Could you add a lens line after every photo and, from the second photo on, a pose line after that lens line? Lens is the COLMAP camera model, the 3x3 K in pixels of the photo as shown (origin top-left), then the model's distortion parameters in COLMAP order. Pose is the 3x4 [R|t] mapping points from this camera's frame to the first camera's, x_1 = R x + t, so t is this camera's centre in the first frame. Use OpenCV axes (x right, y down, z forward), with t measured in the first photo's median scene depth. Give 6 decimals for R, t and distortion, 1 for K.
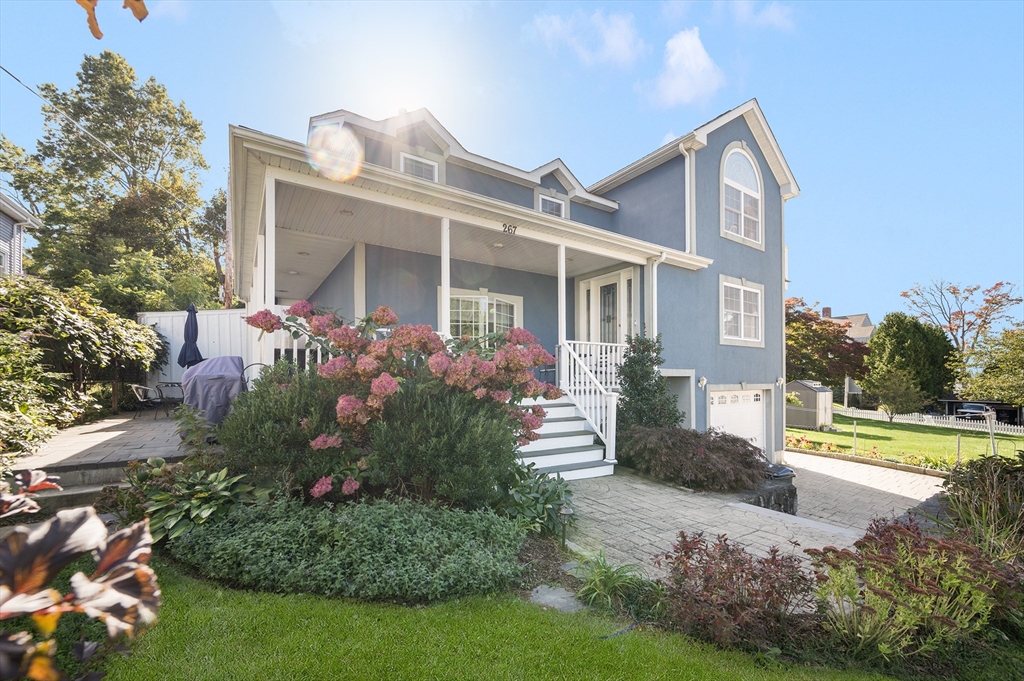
lens RADIAL K [[411.6, 0, 519.2], [0, 411.6, 378.3], [0, 0, 1]] dist [-0.006752, -0.000447]
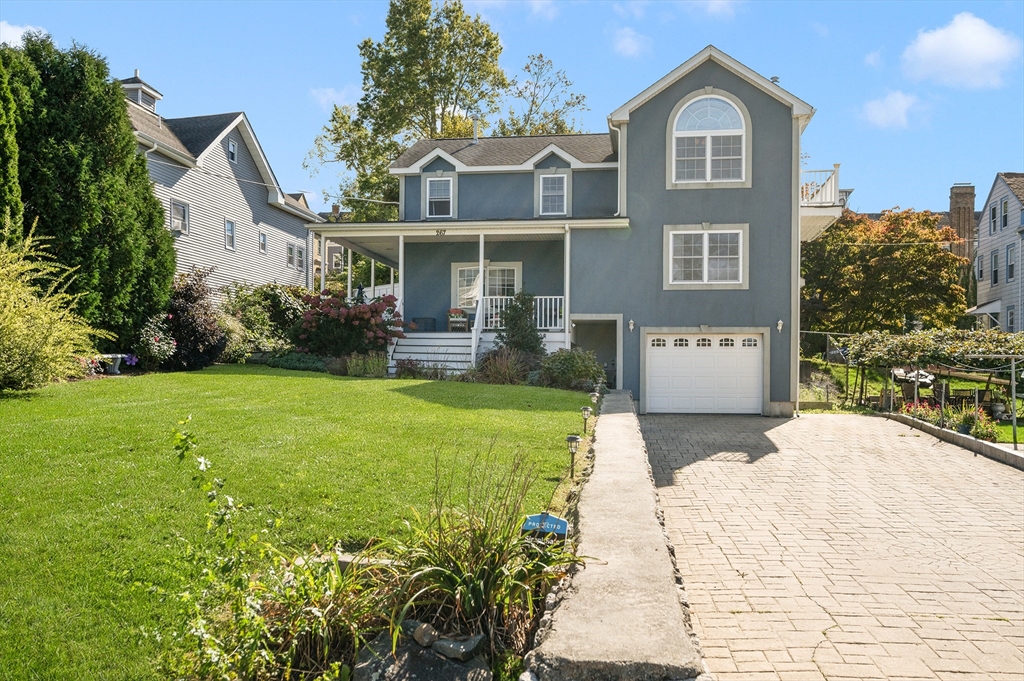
lens RADIAL K [[891.1, 0, 515.2], [0, 891.1, 373.6], [0, 0, 1]] dist [0.003893, 0.004763]
pose [[0.735884, 0.005914, -0.677082, 1.591777], [-0.011168, 0.999932, -0.003403, 0.132194], [0.677016, 0.010066, 0.735900, -0.875037]]
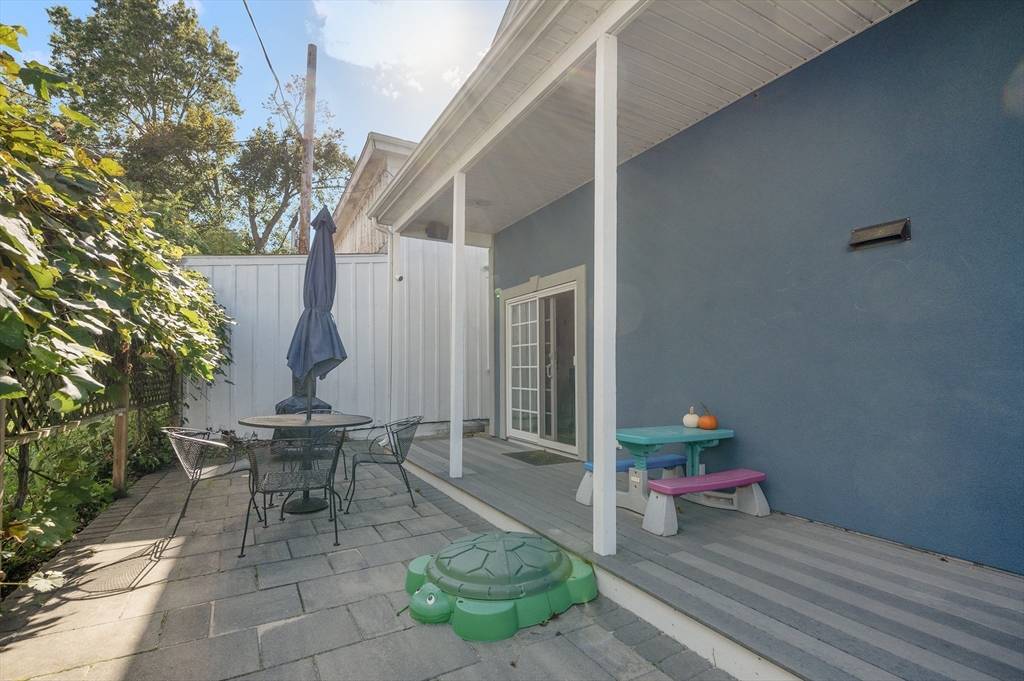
lens RADIAL K [[476.0, 0, 512.0], [0, 476.0, 340.5], [0, 0, 1]] dist [0.000617, 0.000864]
pose [[0.996067, 0.002436, -0.088568, -0.594620], [-0.008216, 0.997855, -0.064951, -0.033764], [0.088220, 0.065423, 0.993950, 0.597031]]
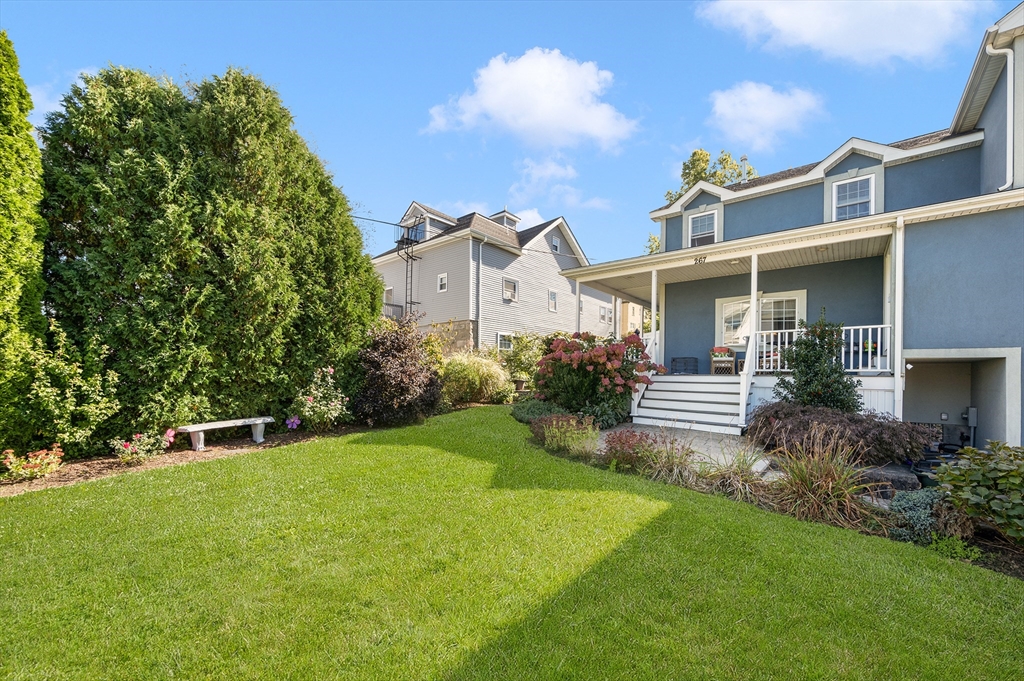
lens RADIAL K [[411.6, 0, 519.2], [0, 411.6, 378.3], [0, 0, 1]] dist [-0.006752, -0.000447]
pose [[0.286595, 0.008383, -0.958015, 0.709989], [-0.016067, 0.999863, 0.003942, 0.035052], [0.957917, 0.014262, 0.286691, -0.014999]]
